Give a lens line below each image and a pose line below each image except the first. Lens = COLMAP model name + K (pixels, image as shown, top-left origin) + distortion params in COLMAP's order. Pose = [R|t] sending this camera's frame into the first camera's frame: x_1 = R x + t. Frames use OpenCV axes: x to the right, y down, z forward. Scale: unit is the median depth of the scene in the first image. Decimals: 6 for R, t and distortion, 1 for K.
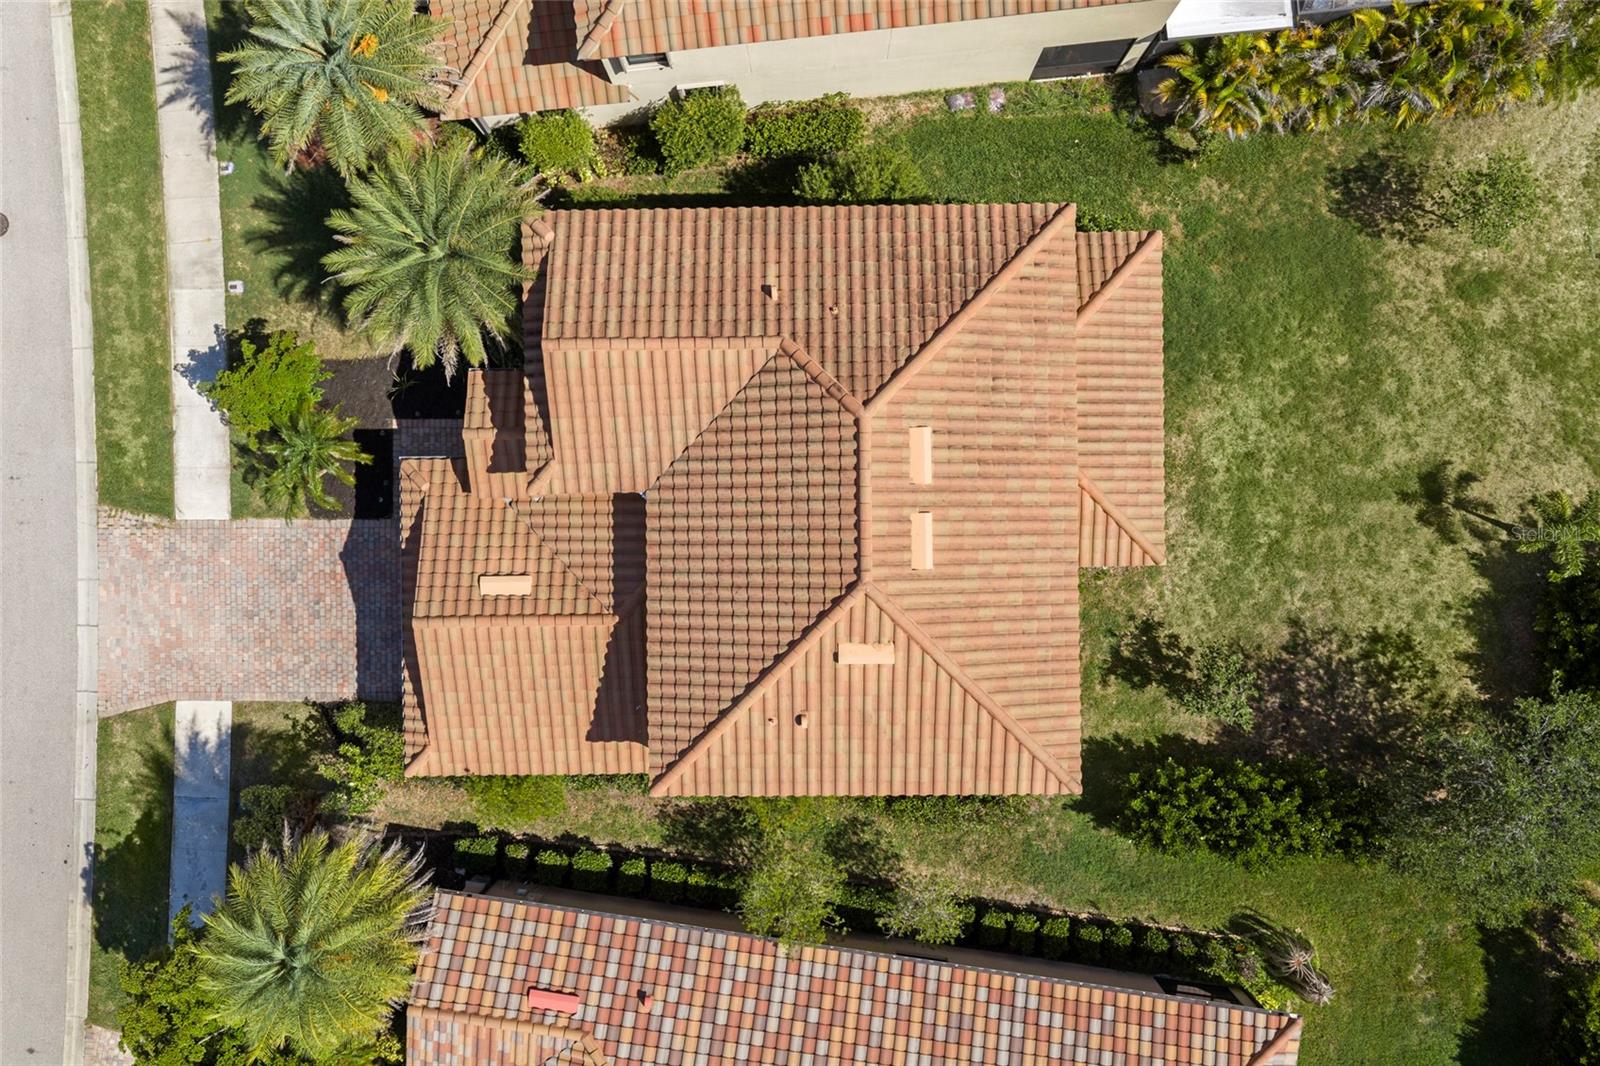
lens RADIAL K [[1327.1, 0, 800.0], [0, 1327.1, 533.0], [0, 0, 1]] dist [0.020882, -0.035156]
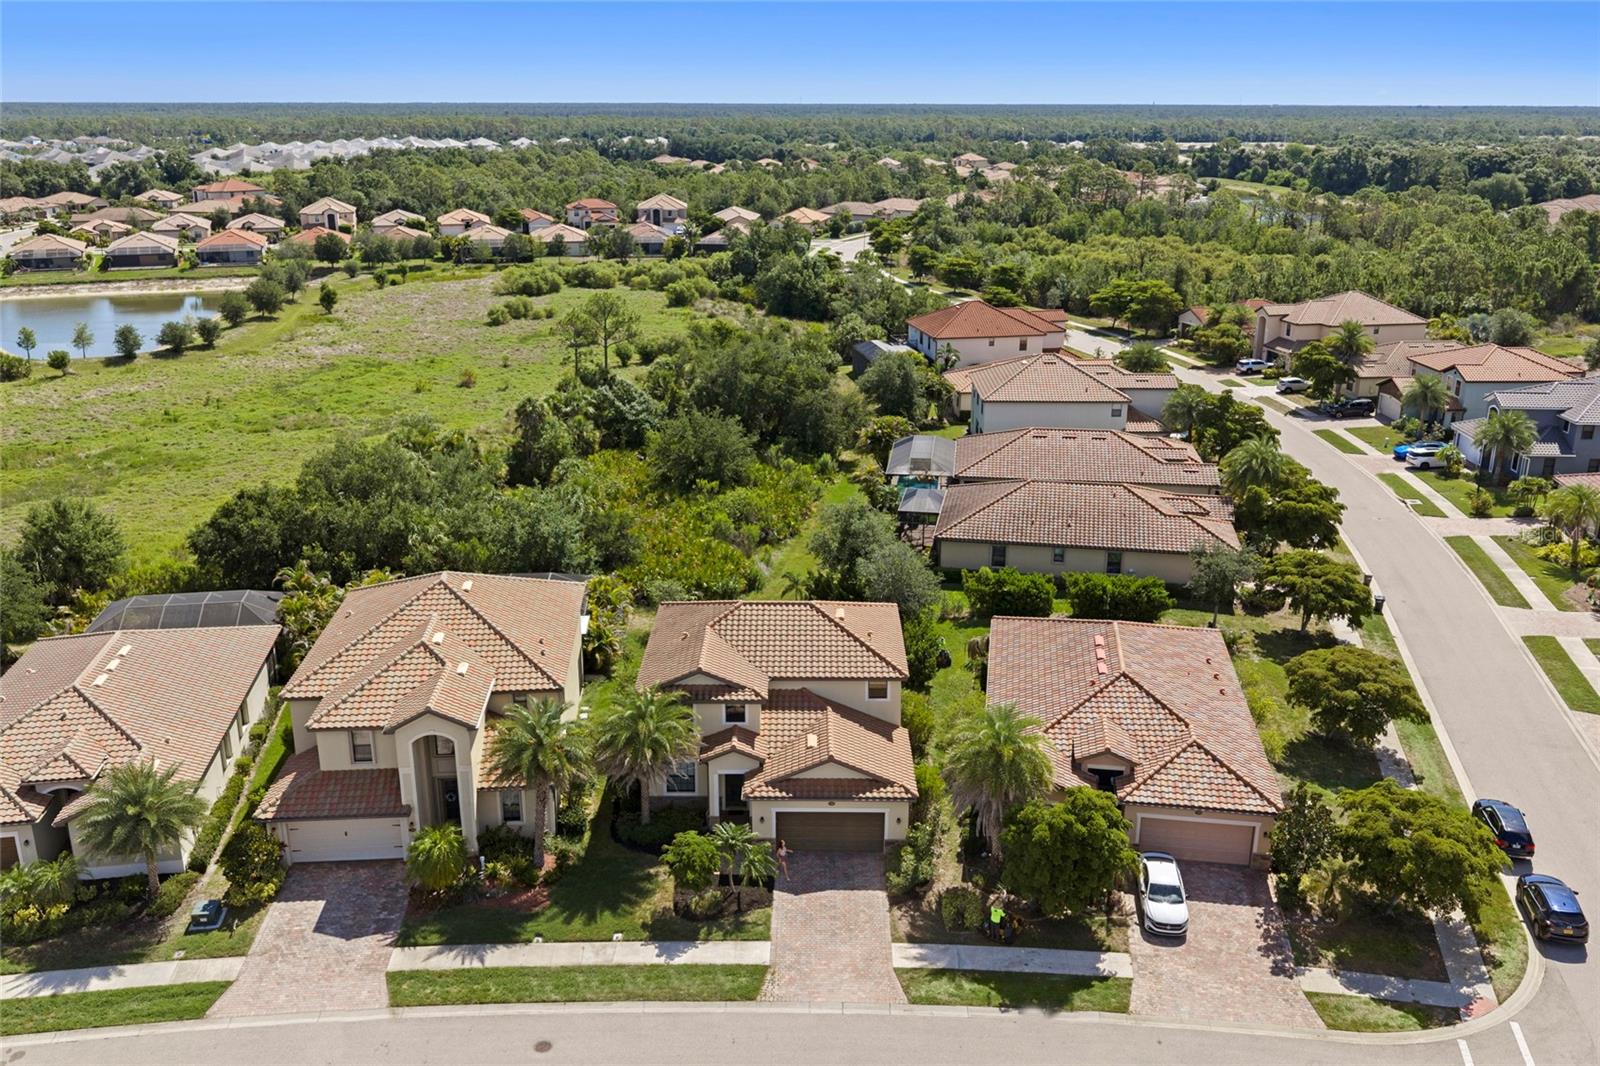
lens RADIAL K [[1327.1, 0, 800.0], [0, 1327.1, 533.0], [0, 0, 1]] dist [0.020882, -0.035156]
pose [[0.017827, -0.301111, 0.953423, -1.724595], [0.999840, 0.006840, -0.016535, 0.044569], [-0.001543, 0.953565, 0.301184, 0.105683]]
